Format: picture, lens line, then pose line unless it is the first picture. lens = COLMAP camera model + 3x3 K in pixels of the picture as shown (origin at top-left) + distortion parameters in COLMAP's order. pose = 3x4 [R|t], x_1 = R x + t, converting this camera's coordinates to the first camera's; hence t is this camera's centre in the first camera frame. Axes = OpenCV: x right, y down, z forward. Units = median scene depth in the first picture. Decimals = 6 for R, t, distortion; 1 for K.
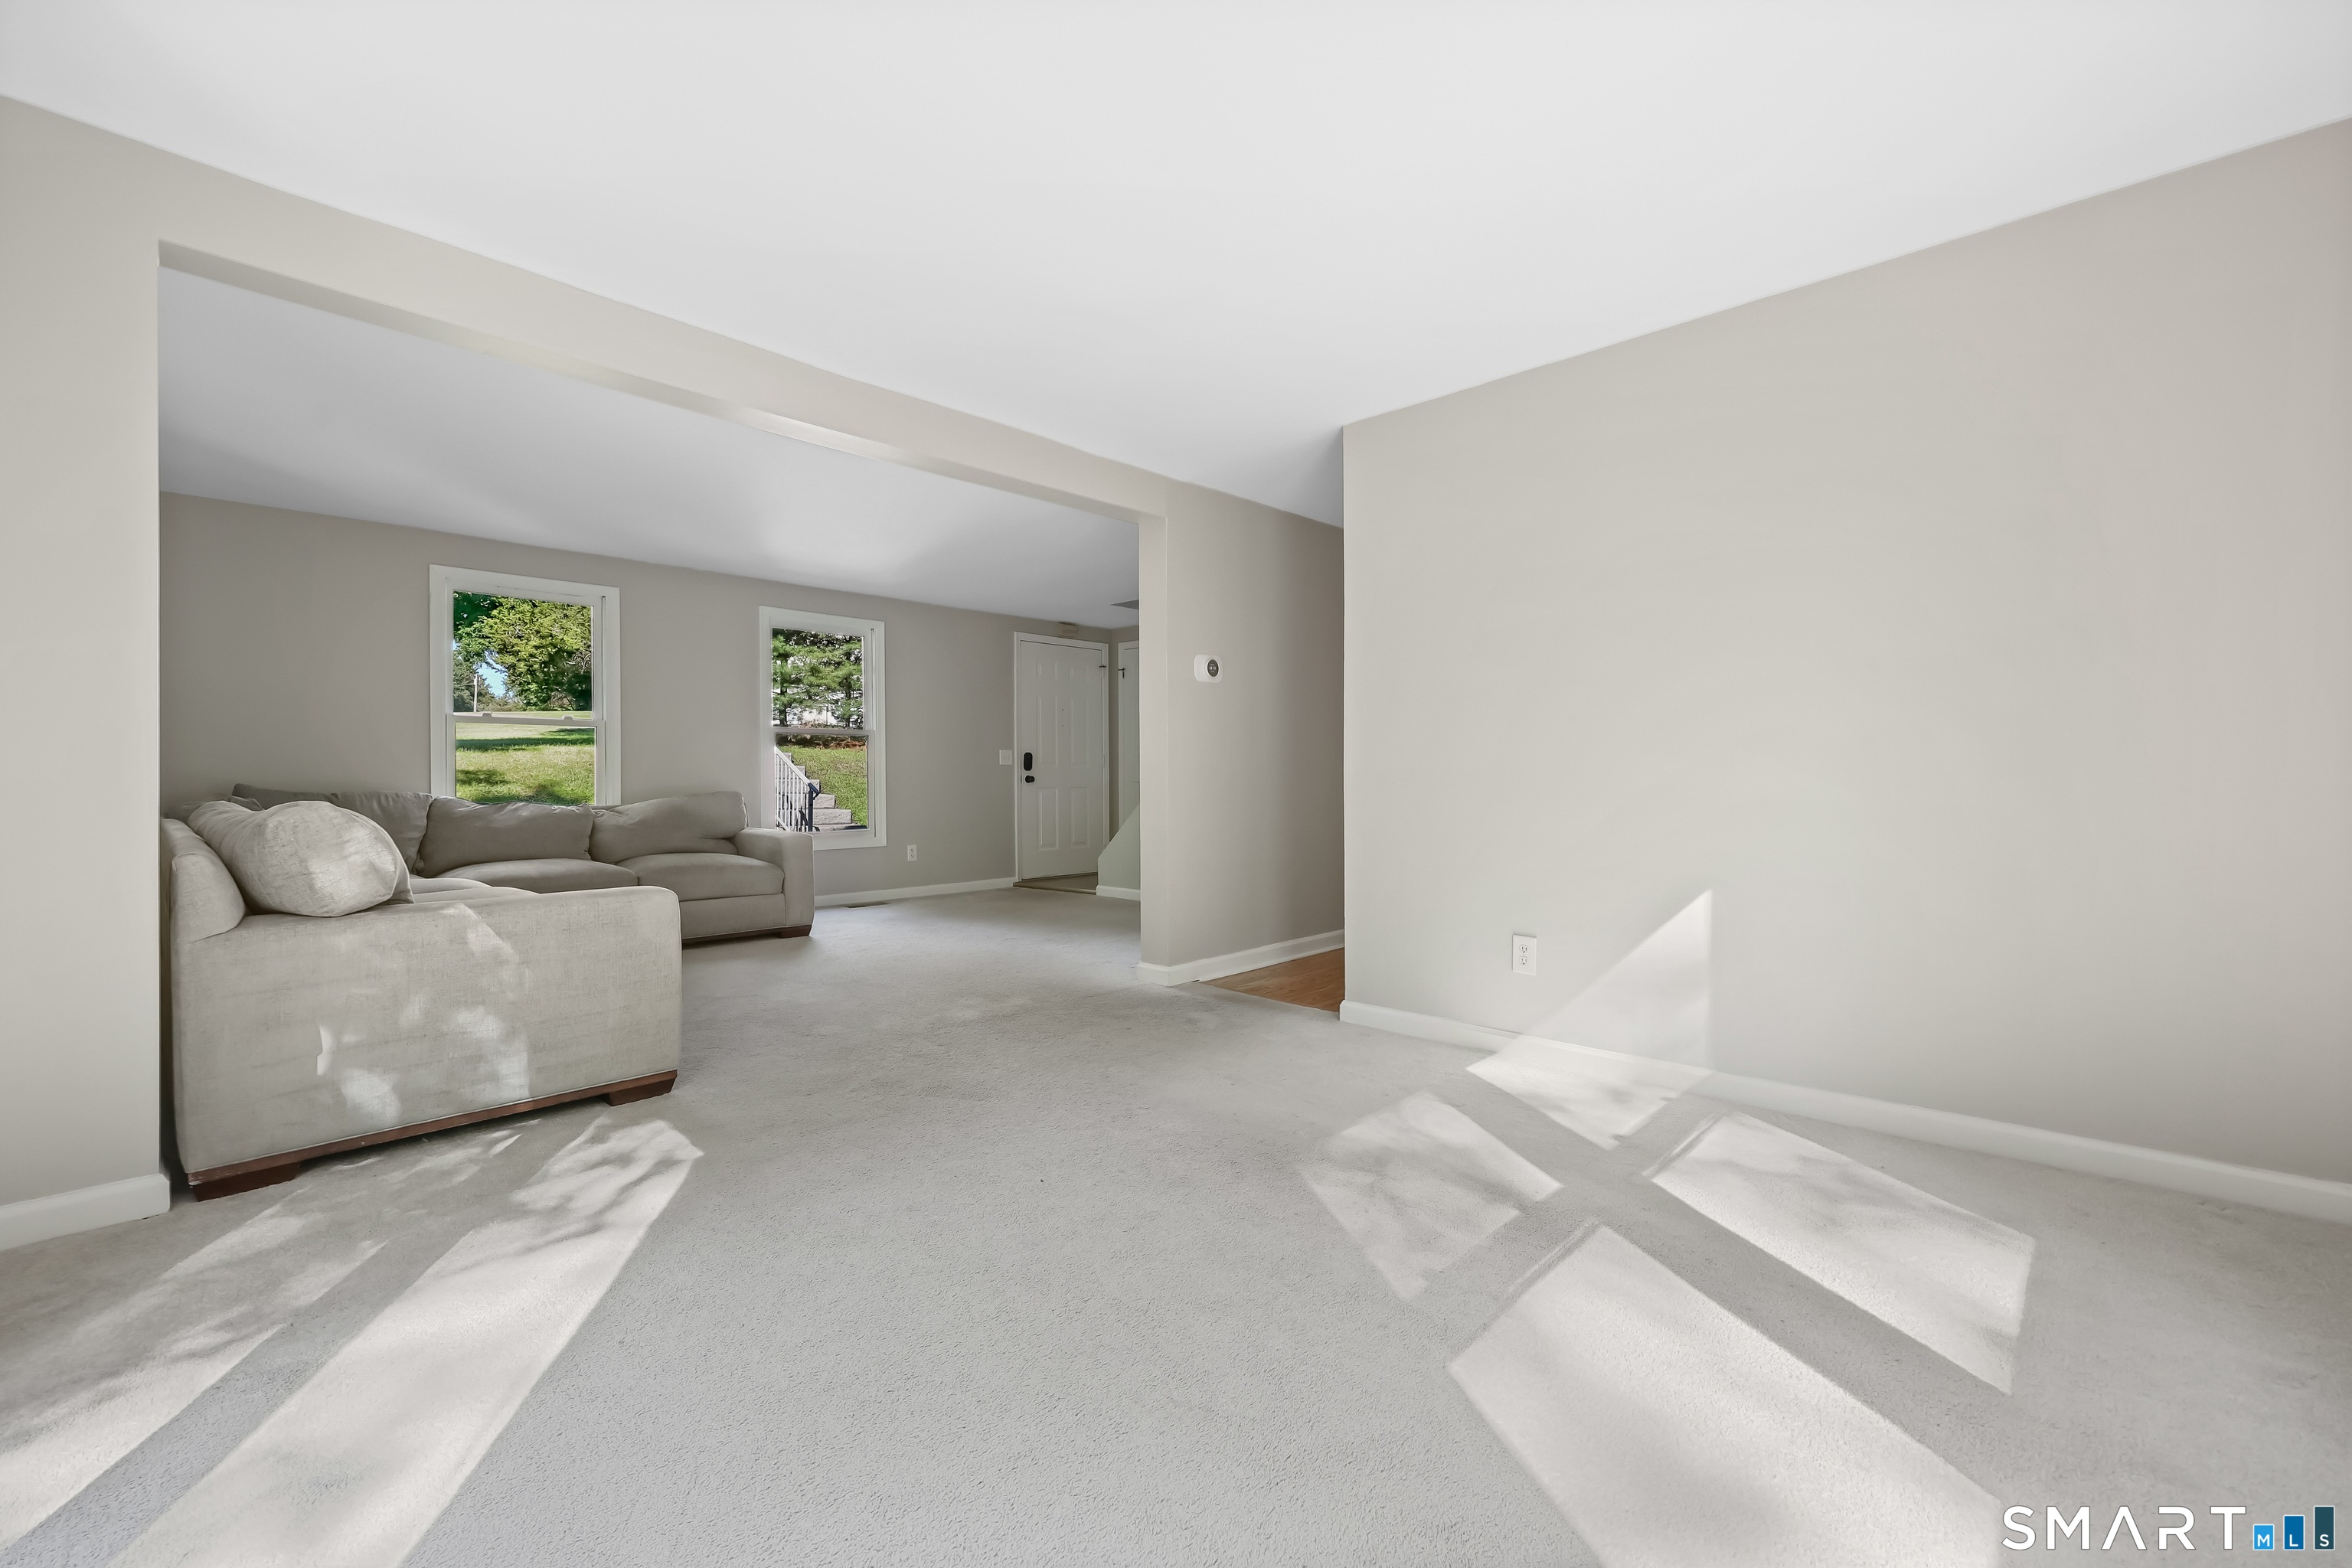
lens RADIAL K [[961.8, 0, 1190.2], [0, 961.8, 788.7], [0, 0, 1]] dist [-0.001003, 0.000077]
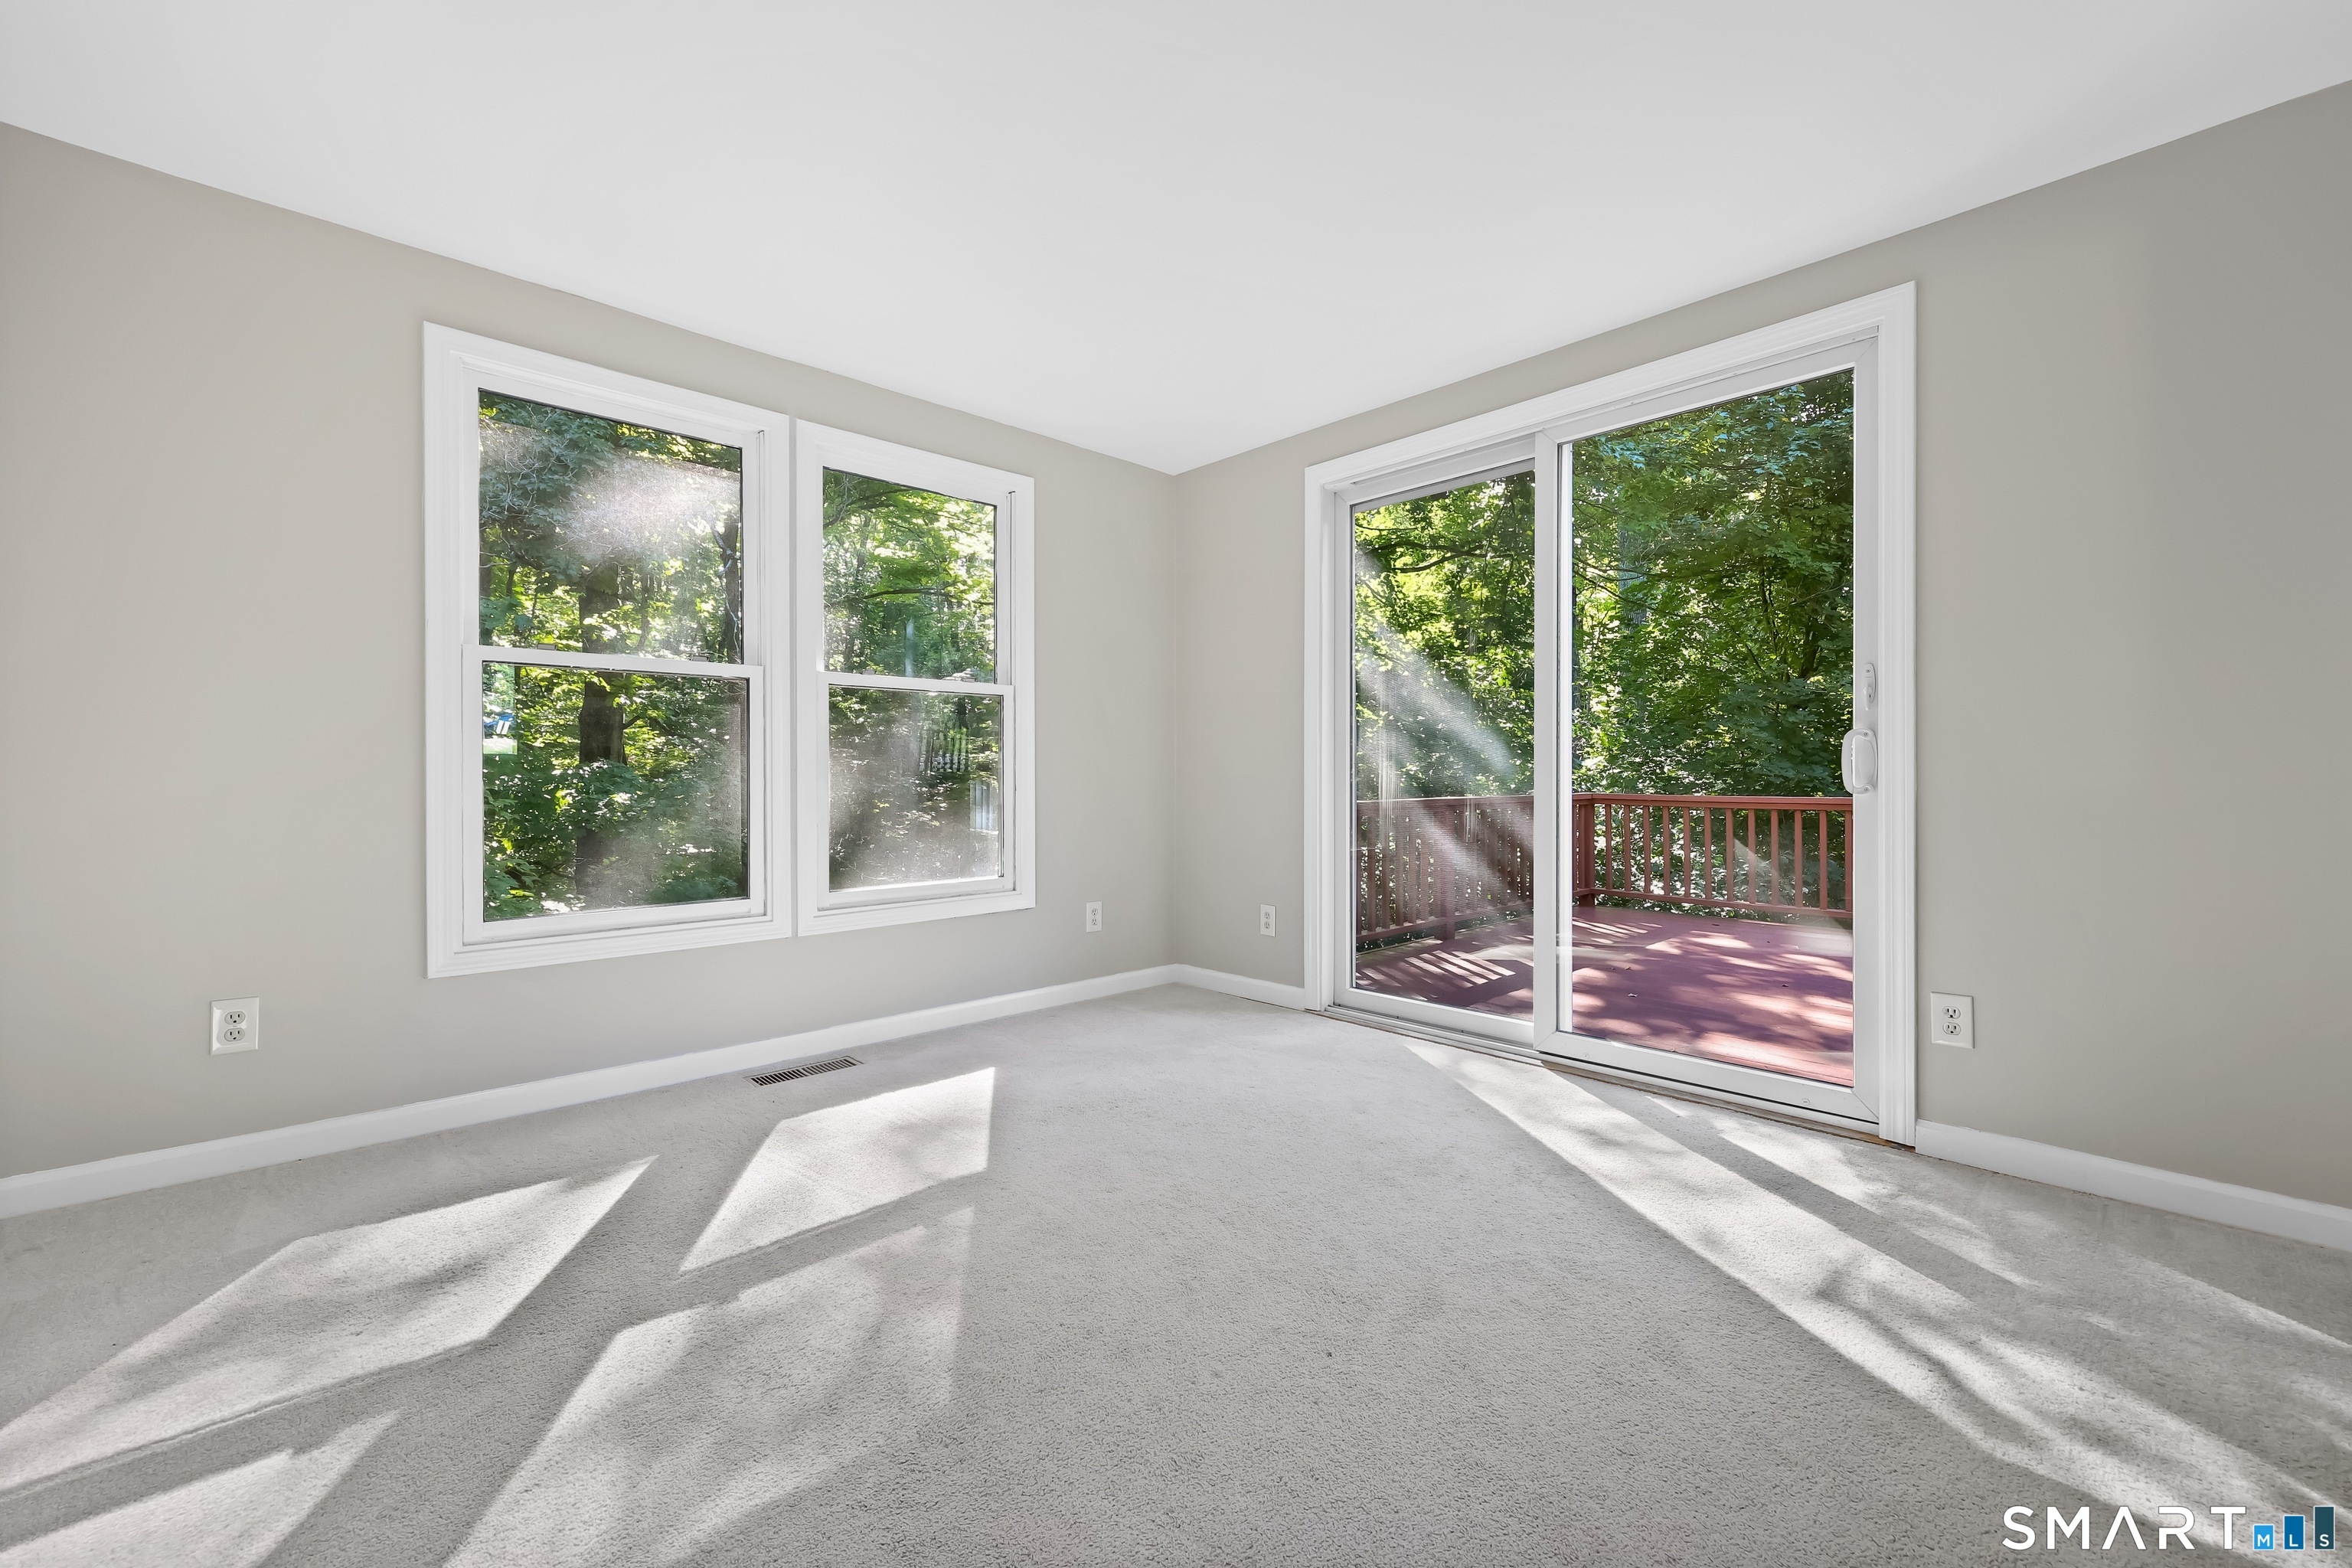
lens RADIAL K [[931.4, 0, 1179.1], [0, 931.4, 778.3], [0, 0, 1]] dist [-0.002569, 0.000176]
pose [[-0.998232, 0.004034, 0.059296, -0.084679], [0.004300, 0.999981, 0.004360, -0.010120], [-0.059277, 0.004607, -0.998231, 1.692036]]
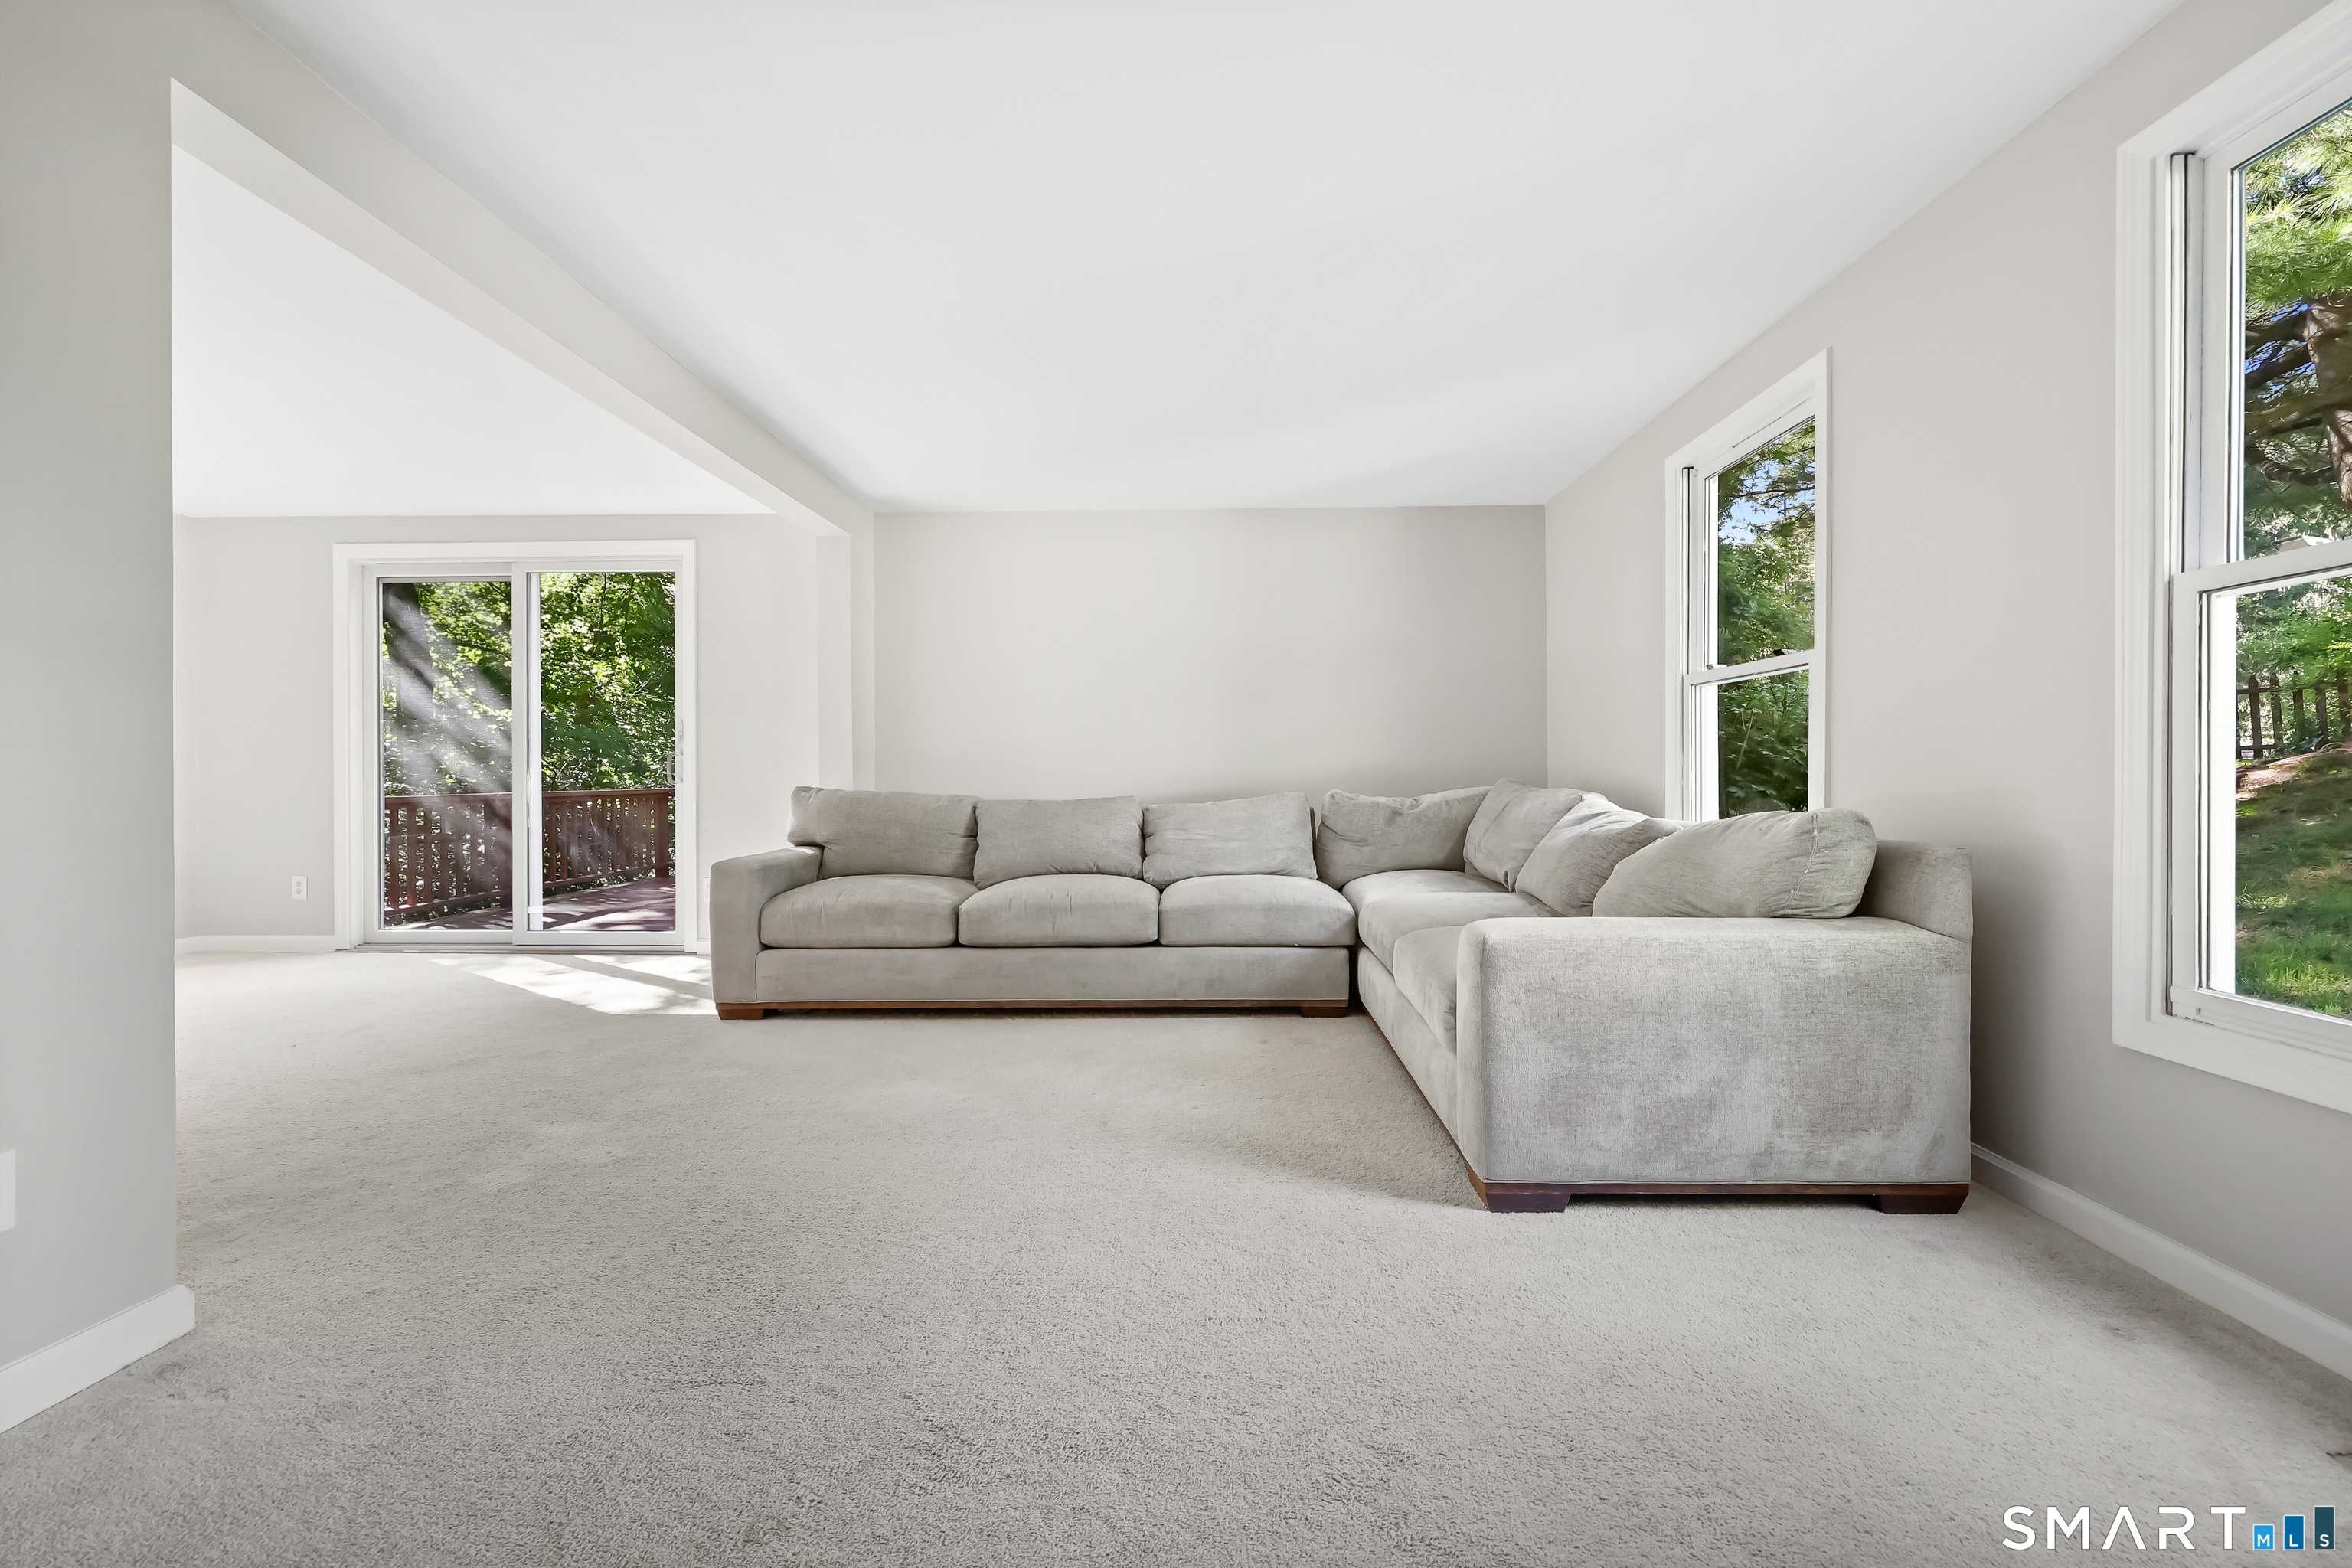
lens RADIAL K [[961.8, 0, 1190.2], [0, 961.8, 788.7], [0, 0, 1]] dist [-0.001003, 0.000077]
pose [[-0.739227, 0.008949, -0.673396, -0.176278], [-0.001176, 0.999893, 0.014579, -0.009718], [0.673455, 0.011569, -0.739138, 3.086548]]
